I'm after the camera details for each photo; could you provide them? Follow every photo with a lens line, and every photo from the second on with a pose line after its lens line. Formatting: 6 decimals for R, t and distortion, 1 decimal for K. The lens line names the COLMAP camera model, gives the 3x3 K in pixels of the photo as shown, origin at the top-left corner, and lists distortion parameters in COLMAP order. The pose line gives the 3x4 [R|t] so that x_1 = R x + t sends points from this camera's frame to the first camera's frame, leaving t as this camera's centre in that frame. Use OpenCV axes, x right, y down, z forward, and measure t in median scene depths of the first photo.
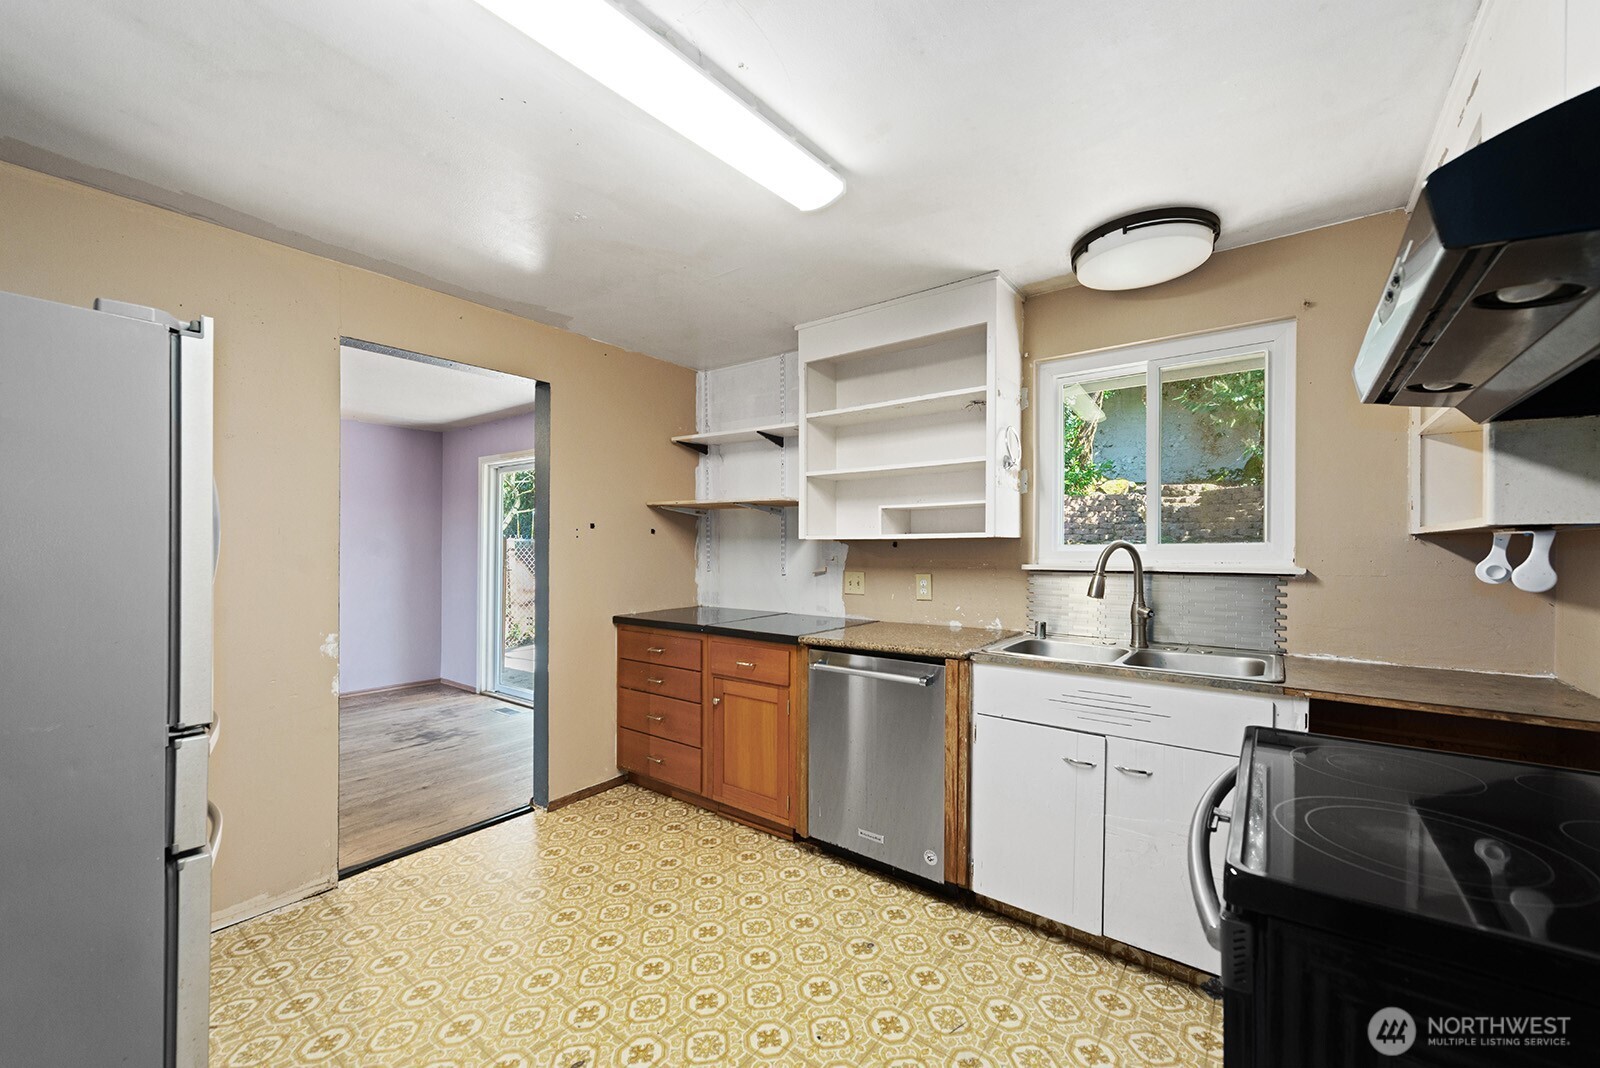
lens RADIAL K [[633.3, 0, 821.7], [0, 633.3, 539.0], [0, 0, 1]] dist [0.014162, -0.002174]
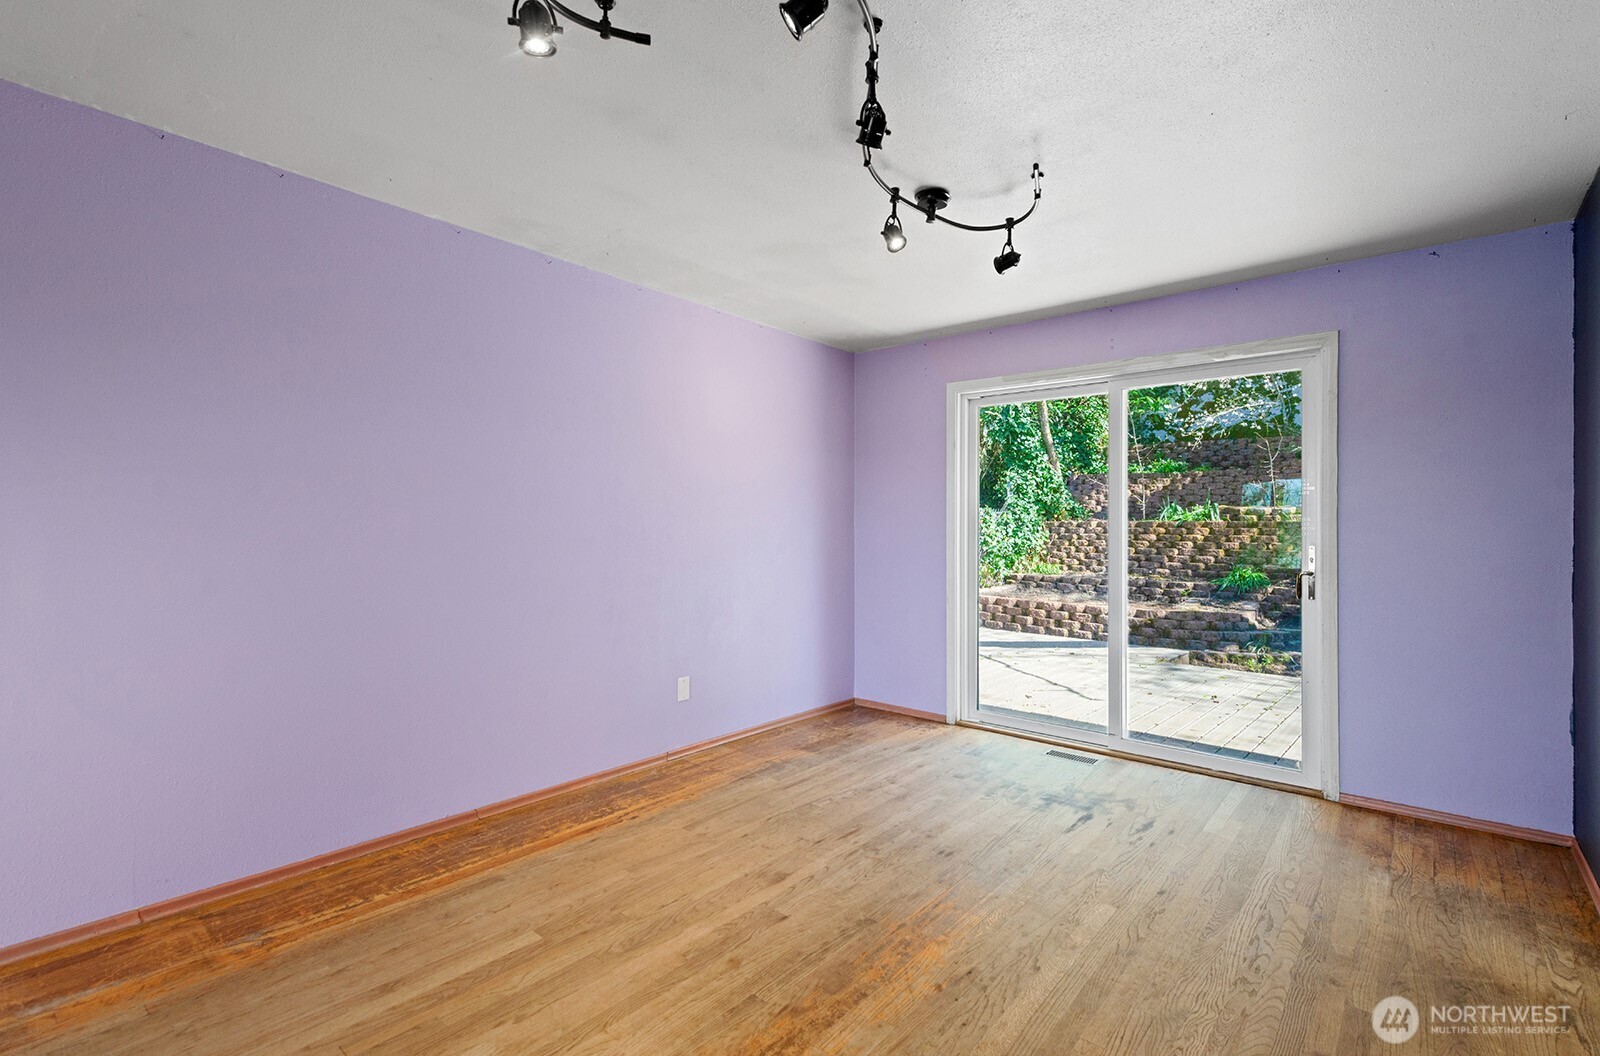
lens RADIAL K [[726.6, 0, 822.3], [0, 726.6, 527.5], [0, 0, 1]] dist [0.014578, -0.003574]
pose [[0.998409, -0.000184, -0.056380, -1.224057], [0.000854, 0.999929, 0.011862, 0.031134], [0.056374, -0.011891, 0.998339, 0.370033]]
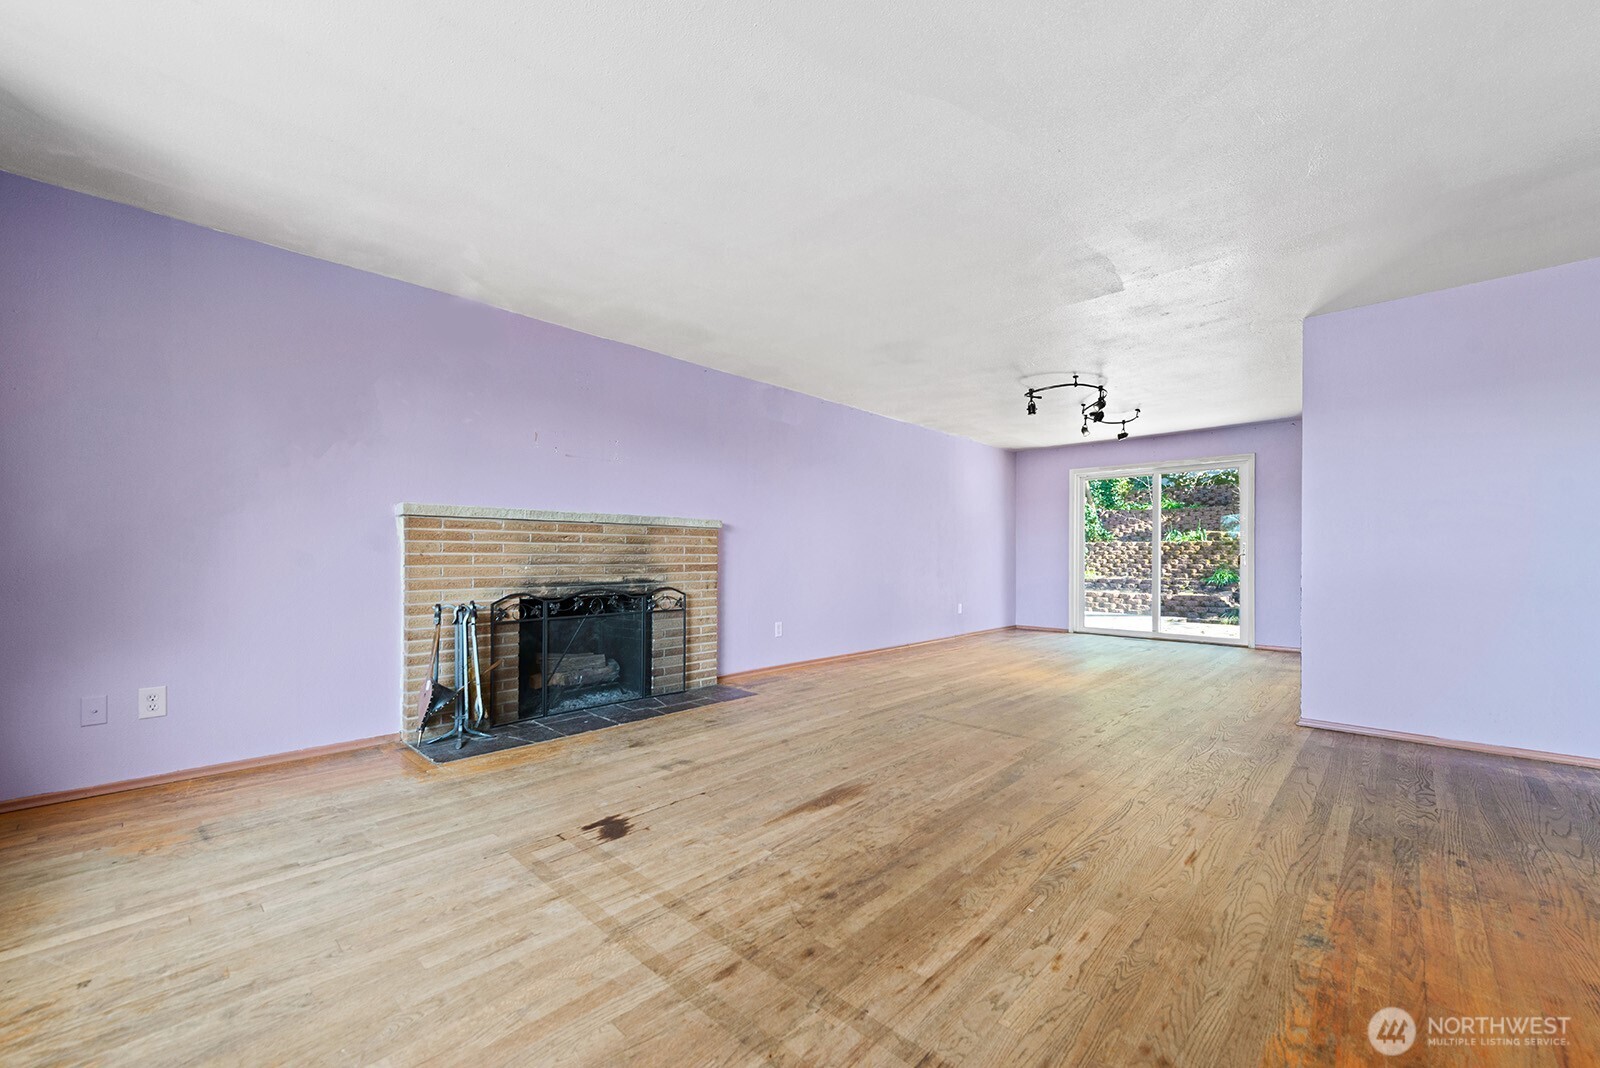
lens RADIAL K [[633.3, 0, 820.0], [0, 633.3, 561.1], [0, 0, 1]] dist [0.014162, -0.002174]
pose [[0.994167, -0.002223, -0.107831, -1.838739], [0.004295, 0.999810, 0.018994, 0.092467], [0.107769, -0.019346, 0.993988, -0.982454]]
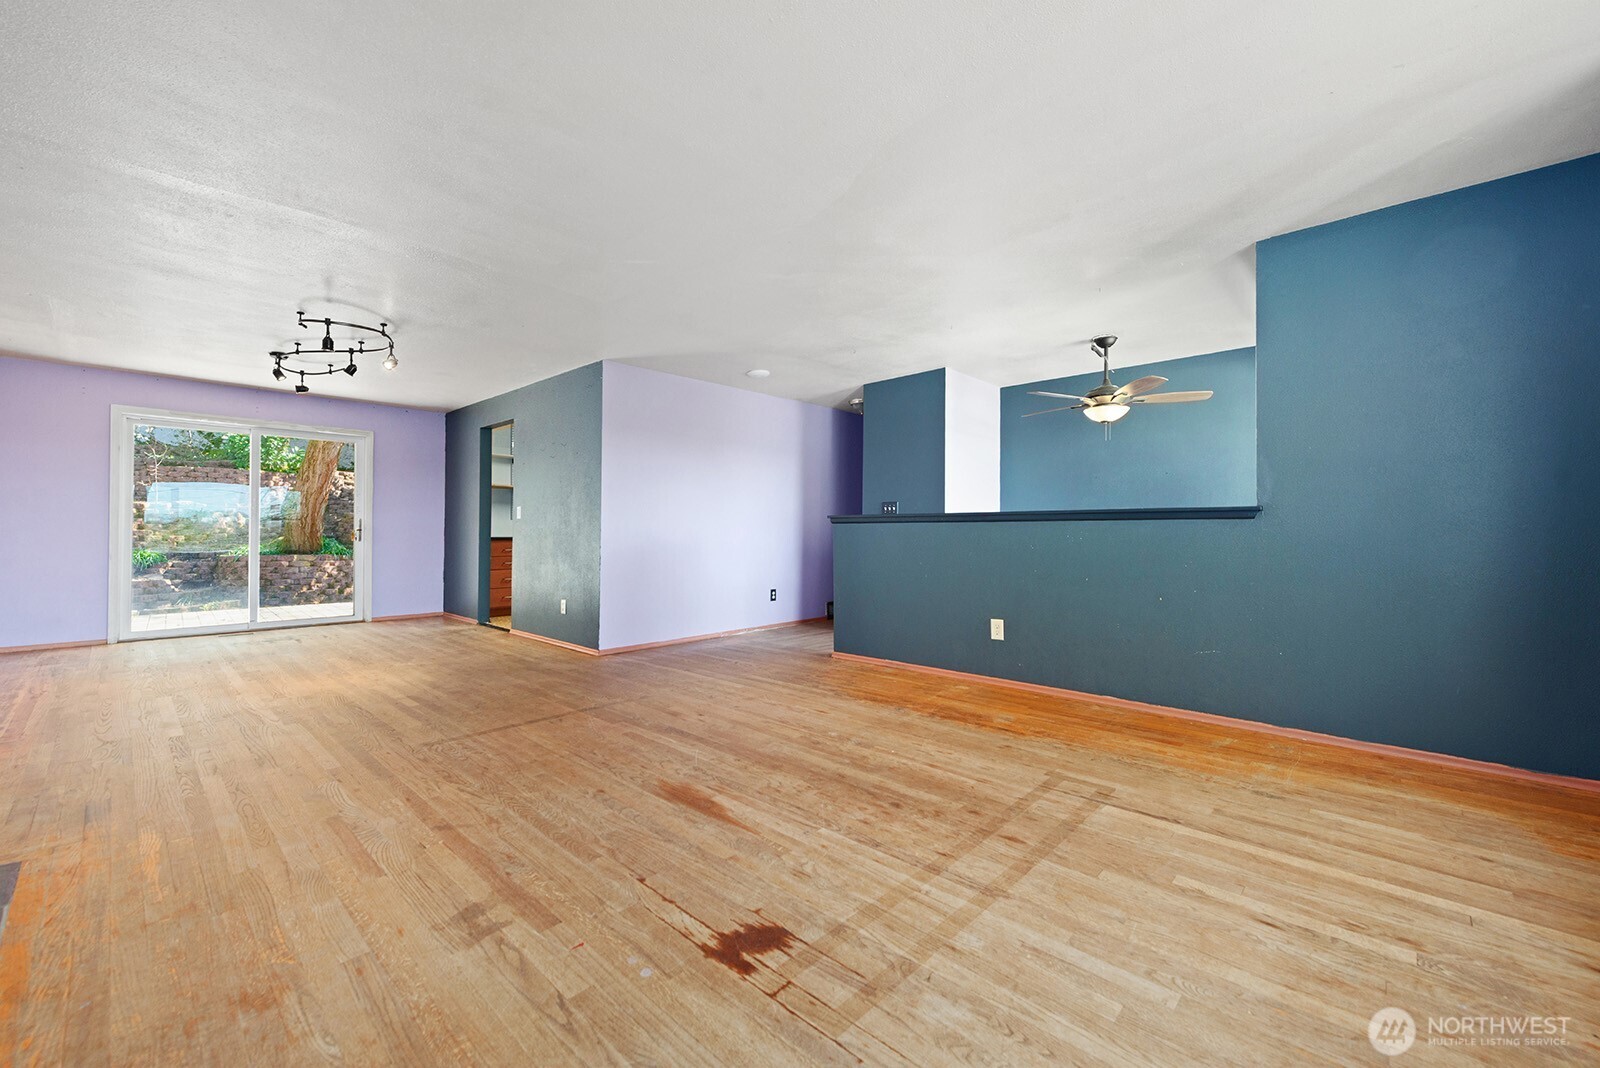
lens RADIAL K [[633.3, 0, 782.8], [0, 633.3, 521.8], [0, 0, 1]] dist [0.014162, -0.002174]
pose [[0.133009, 0.014881, 0.991003, -2.687733], [-0.013725, 0.999819, -0.013172, 0.098152], [-0.991020, -0.011849, 0.133189, -0.334046]]
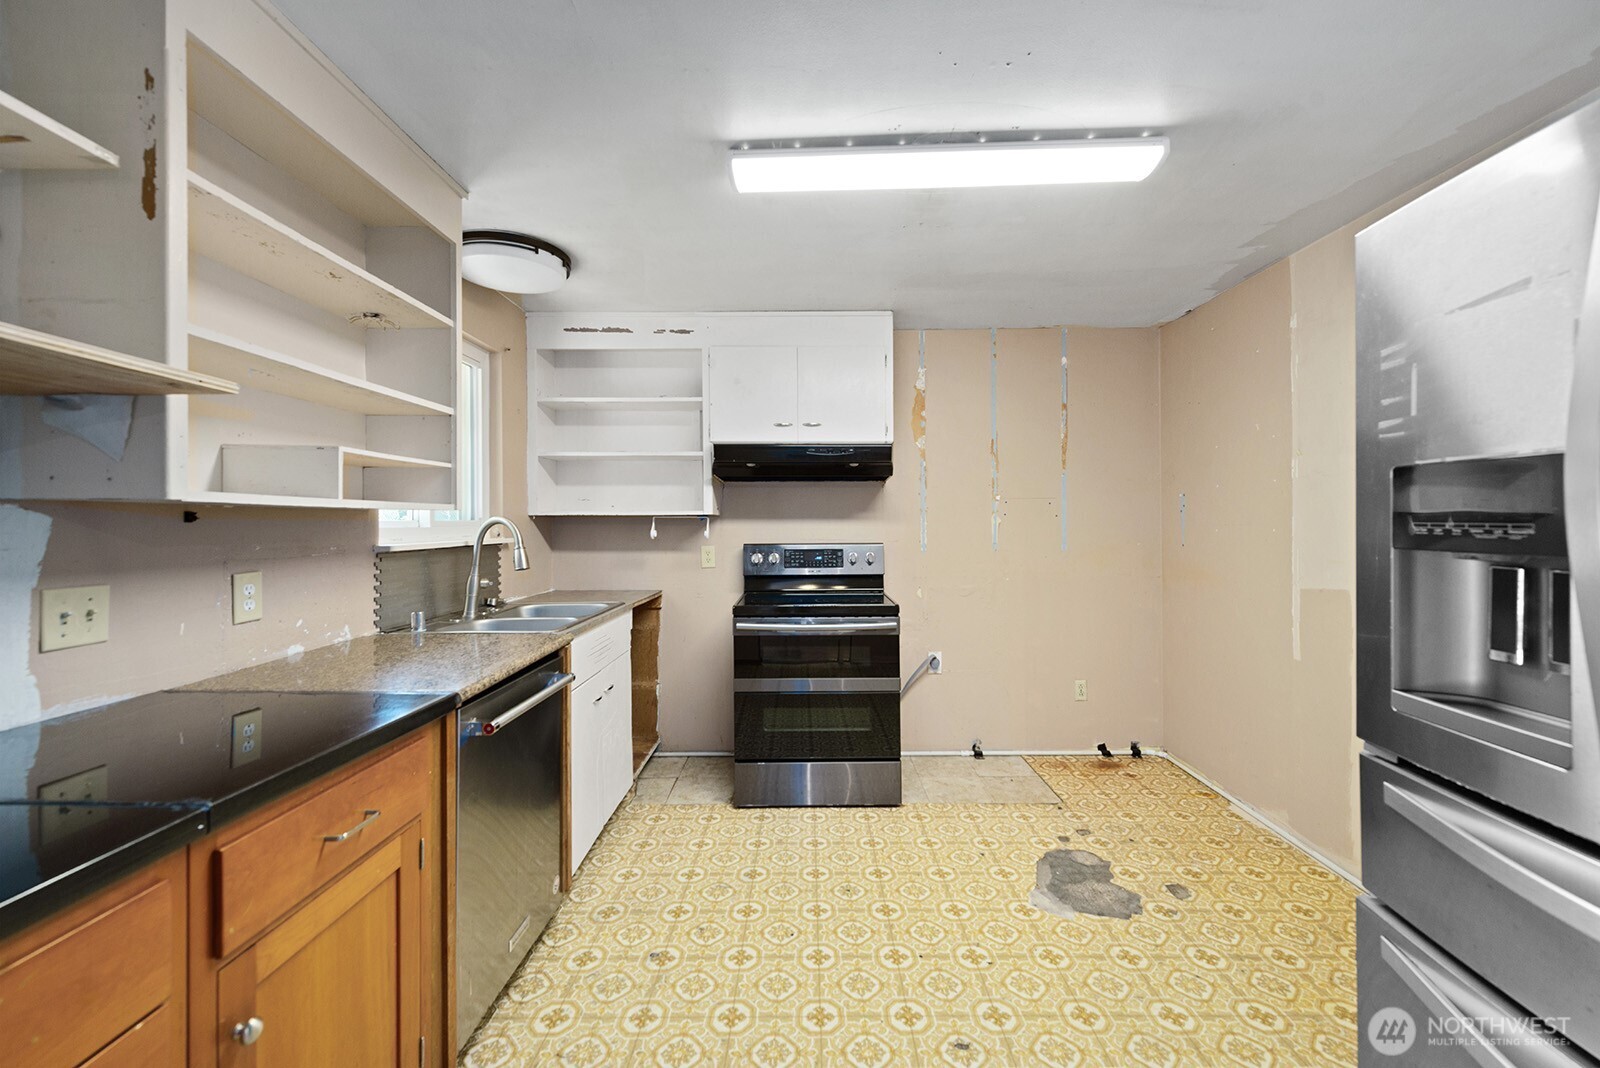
lens RADIAL K [[665.8, 0, 794.8], [0, 665.8, 529.7], [0, 0, 1]] dist [0.013323, -0.002257]
pose [[-0.581372, -0.005510, 0.813619, -0.588962], [-0.006703, 0.999976, 0.001982, 0.015819], [-0.813610, -0.004302, -0.581394, 1.000524]]
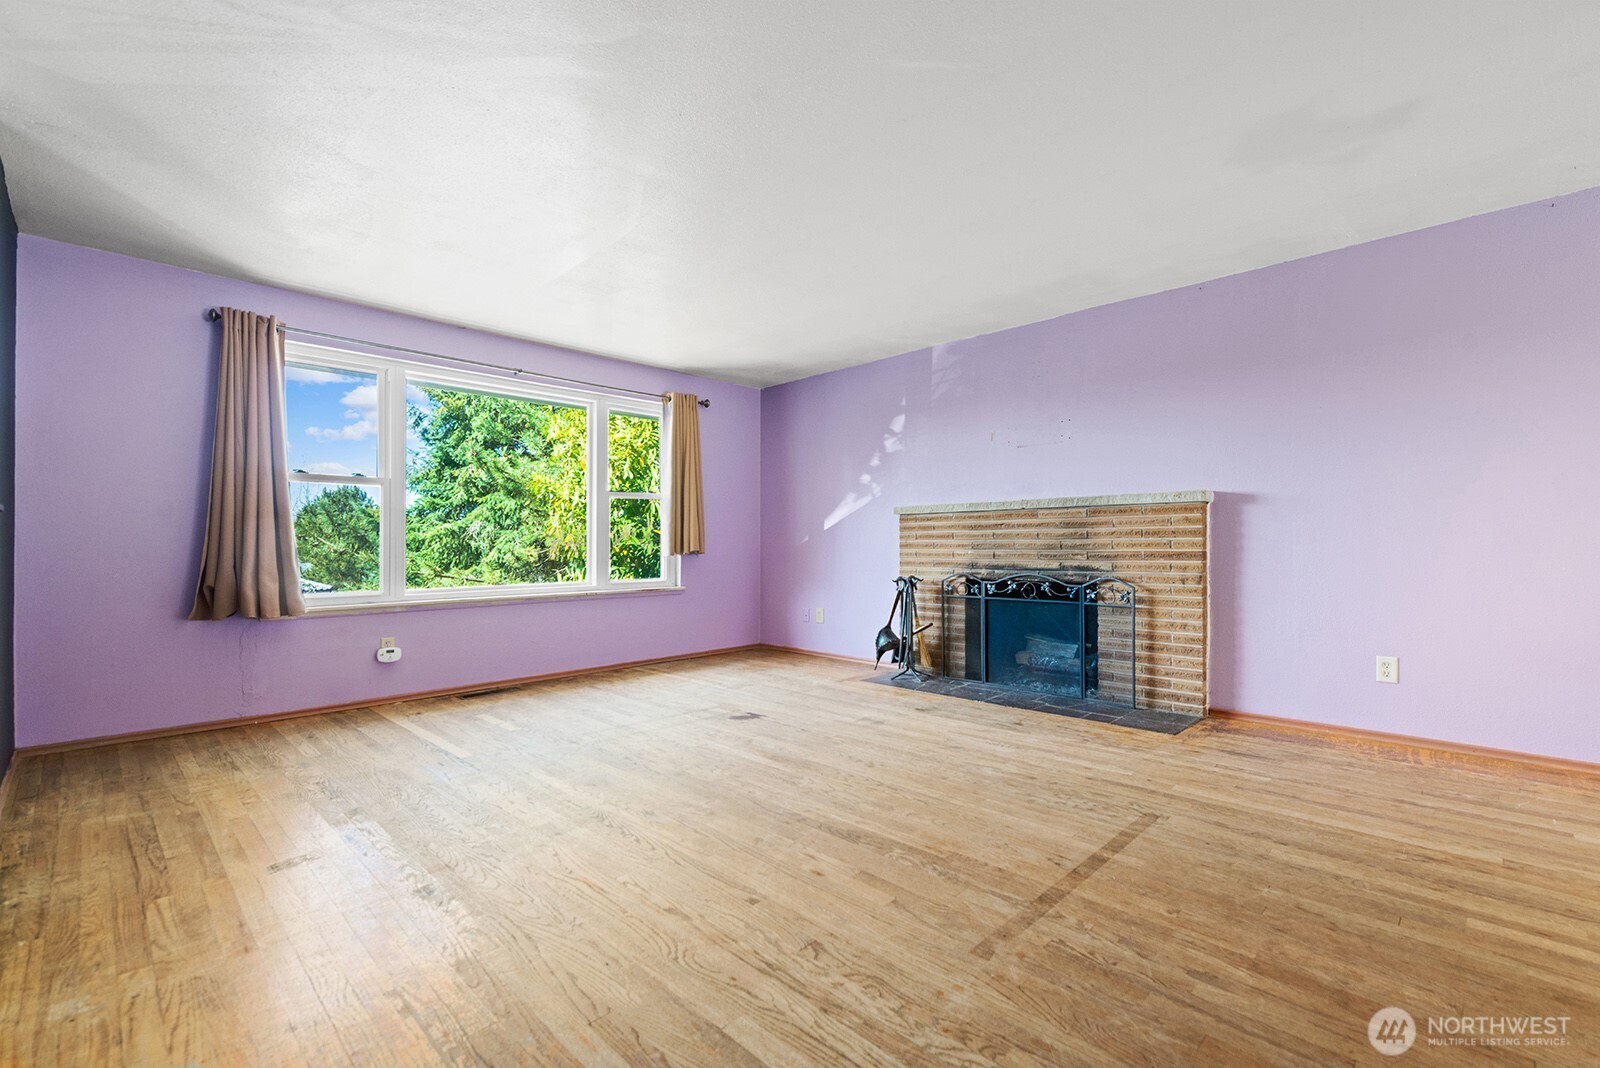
lens RADIAL K [[698.8, 0, 784.9], [0, 698.8, 538.3], [0, 0, 1]] dist [0.015022, -0.001135]
pose [[-0.157014, -0.012528, -0.987517, -0.865990], [0.016876, 0.999740, -0.015366, 0.113049], [0.987452, -0.019078, -0.156762, 0.044697]]
